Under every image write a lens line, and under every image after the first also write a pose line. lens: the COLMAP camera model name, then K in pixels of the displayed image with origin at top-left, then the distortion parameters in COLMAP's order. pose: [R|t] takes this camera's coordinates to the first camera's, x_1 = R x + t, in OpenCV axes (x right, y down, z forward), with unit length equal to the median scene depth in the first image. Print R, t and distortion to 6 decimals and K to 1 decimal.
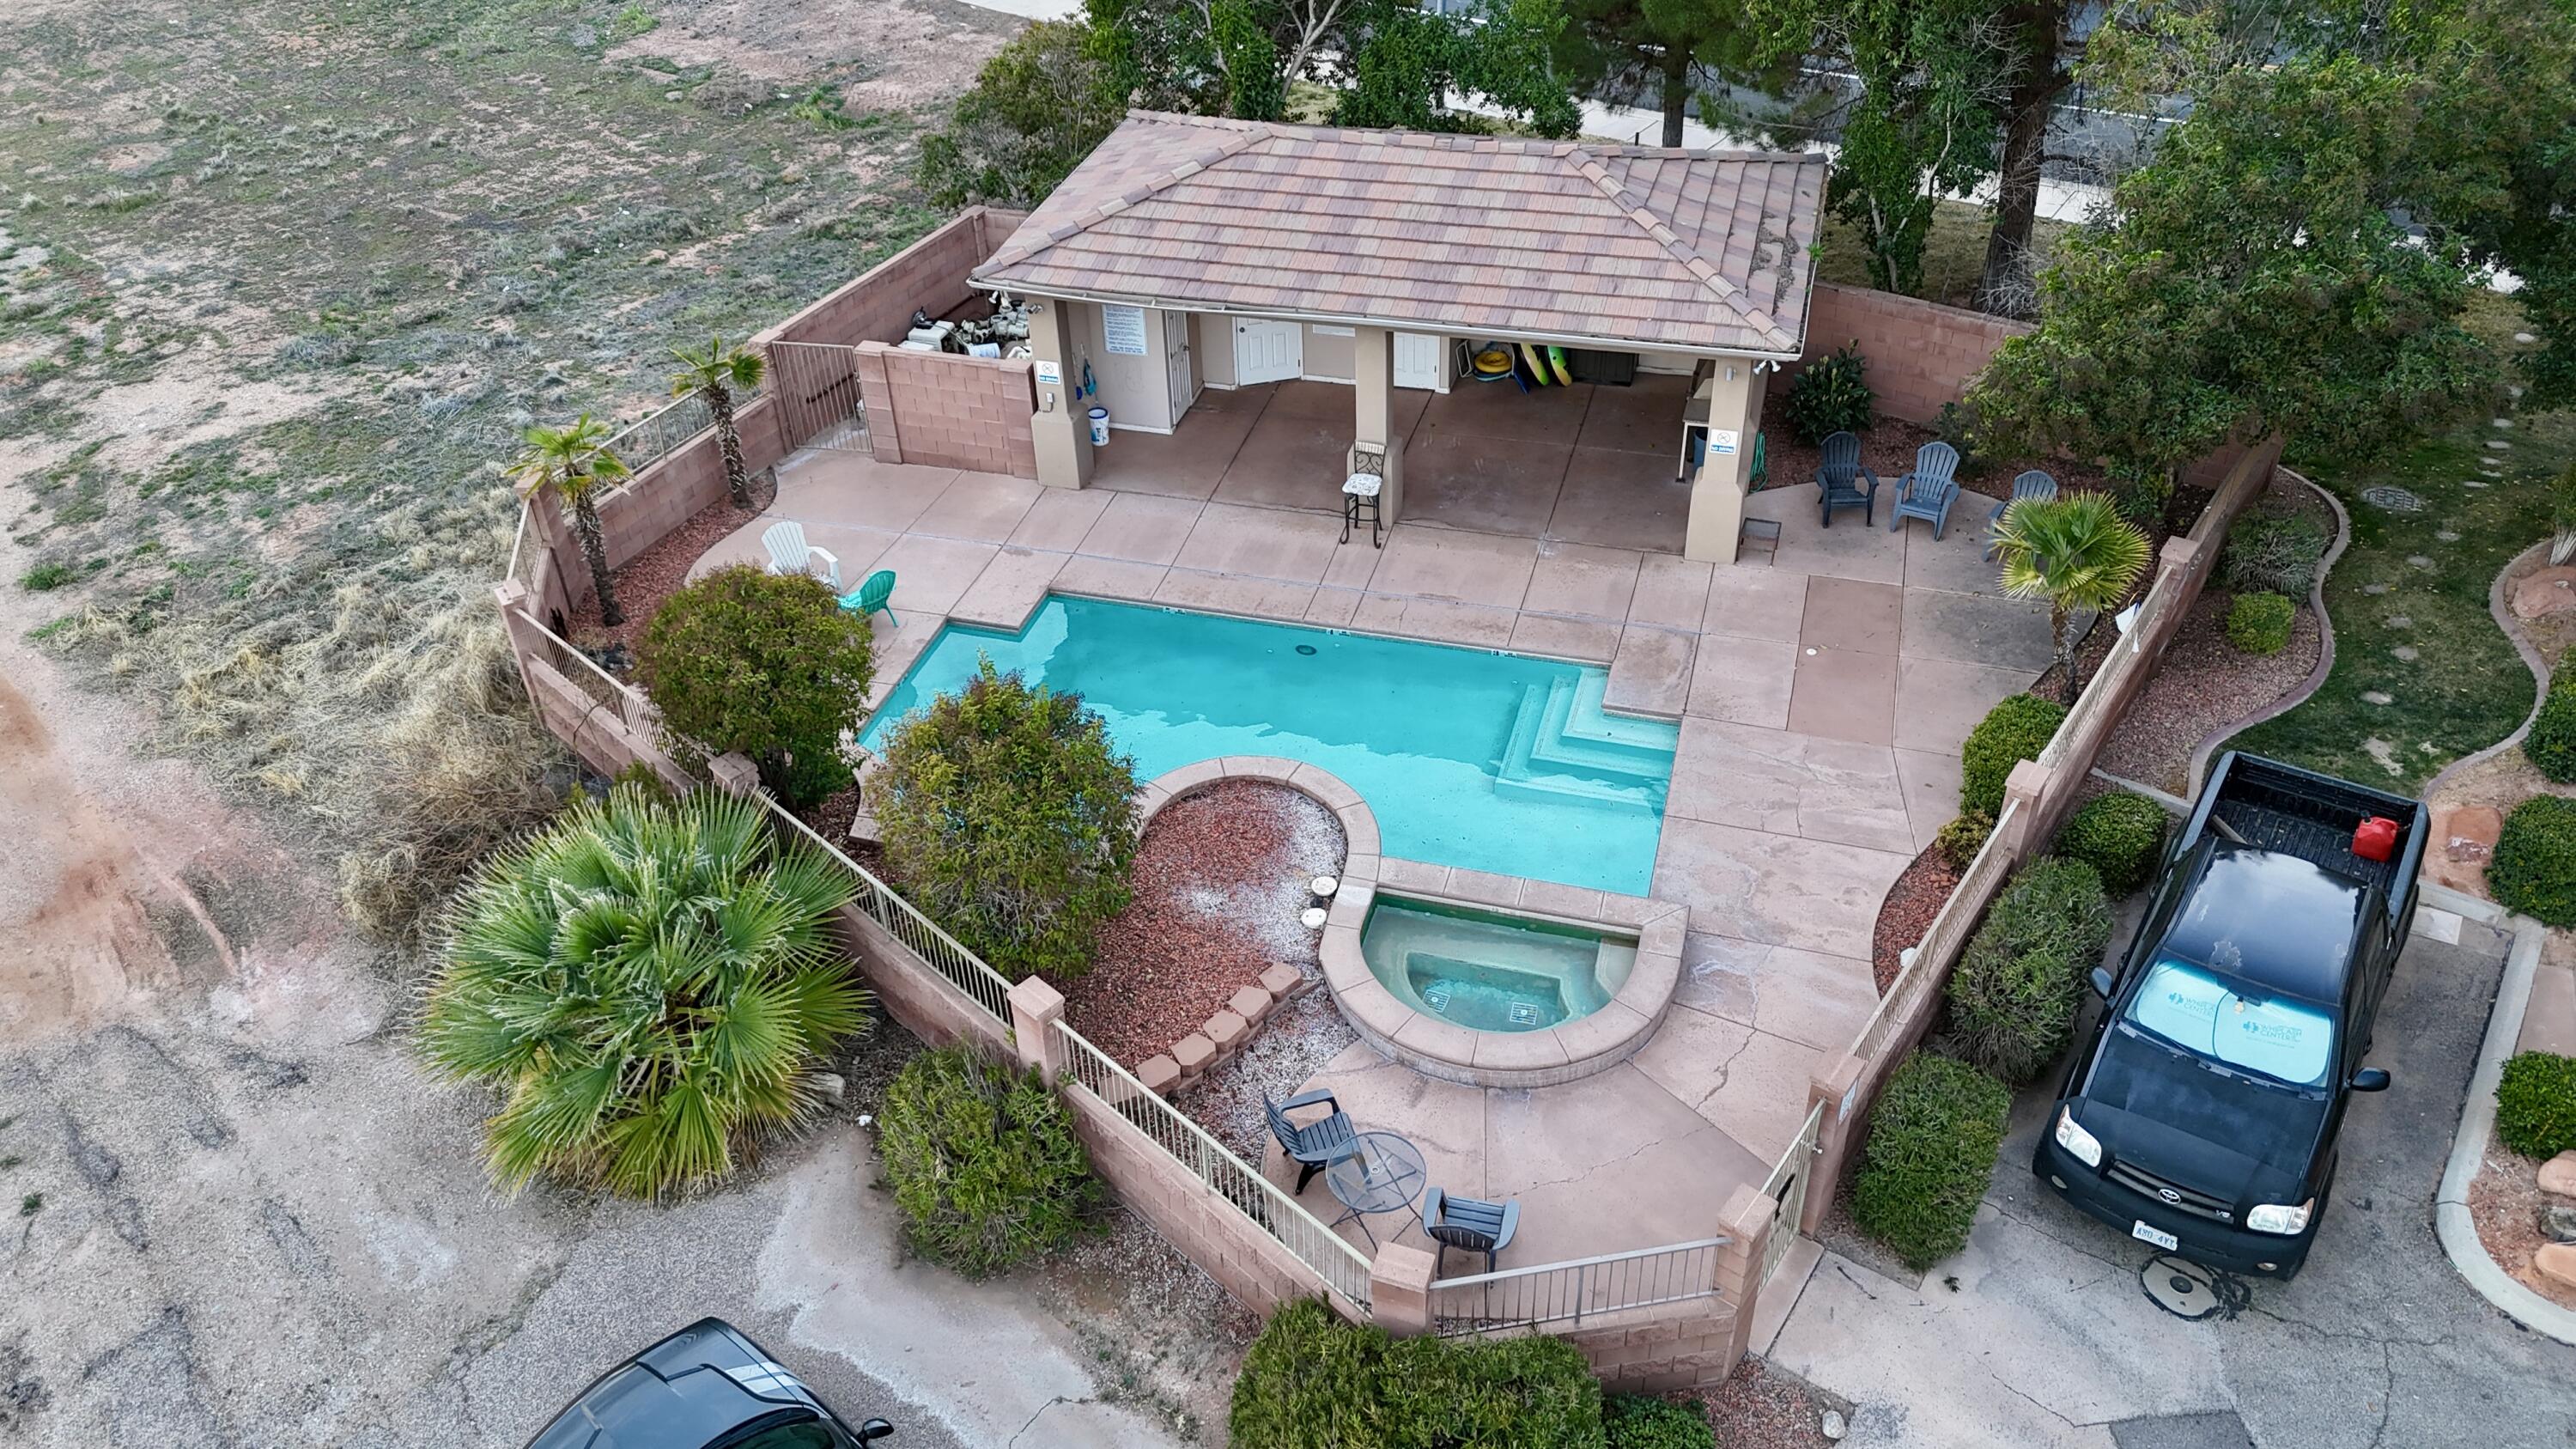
lens RADIAL K [[1920.5, 0, 1278.8], [0, 1920.5, 732.0], [0, 0, 1]] dist [0.043010, -0.013490]
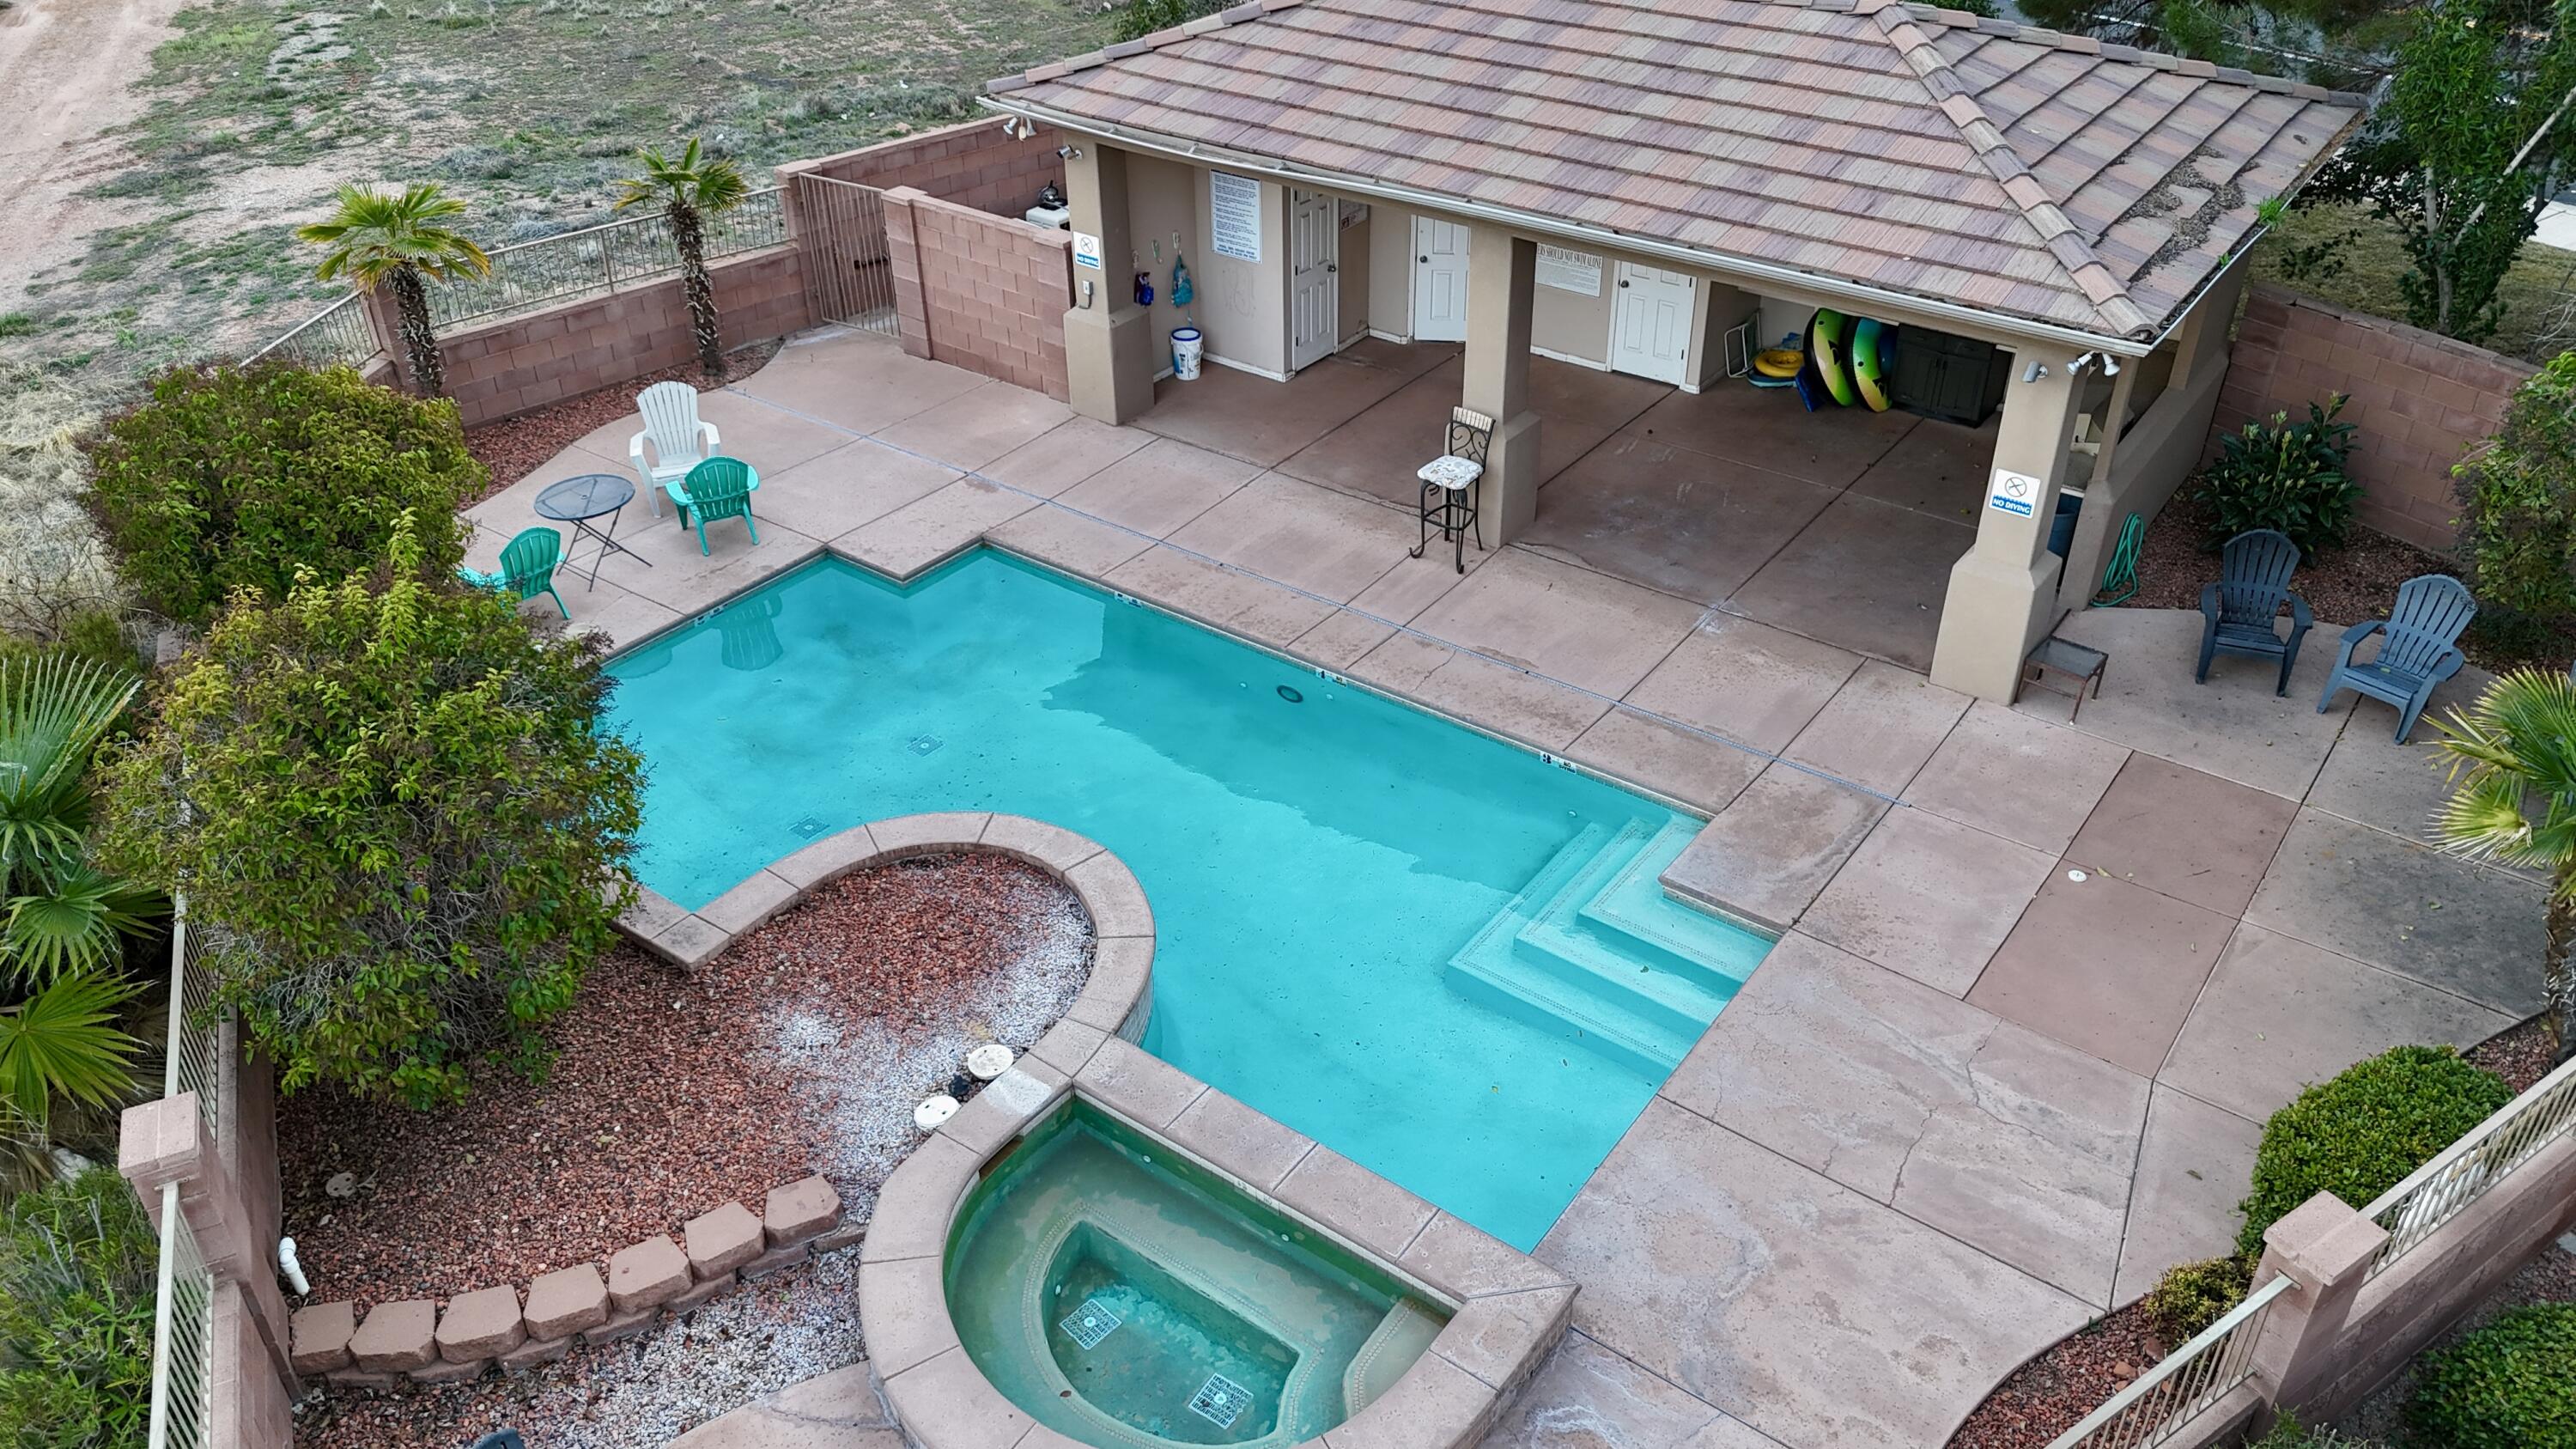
lens RADIAL K [[1920.5, 0, 1297.0], [0, 1920.5, 720.7], [0, 0, 1]] dist [0.043010, -0.013490]
pose [[0.937555, 0.209602, -0.277592, 0.195669], [-0.223362, 0.974559, -0.018533, -0.022550], [0.266645, 0.079380, 0.960520, 0.366985]]
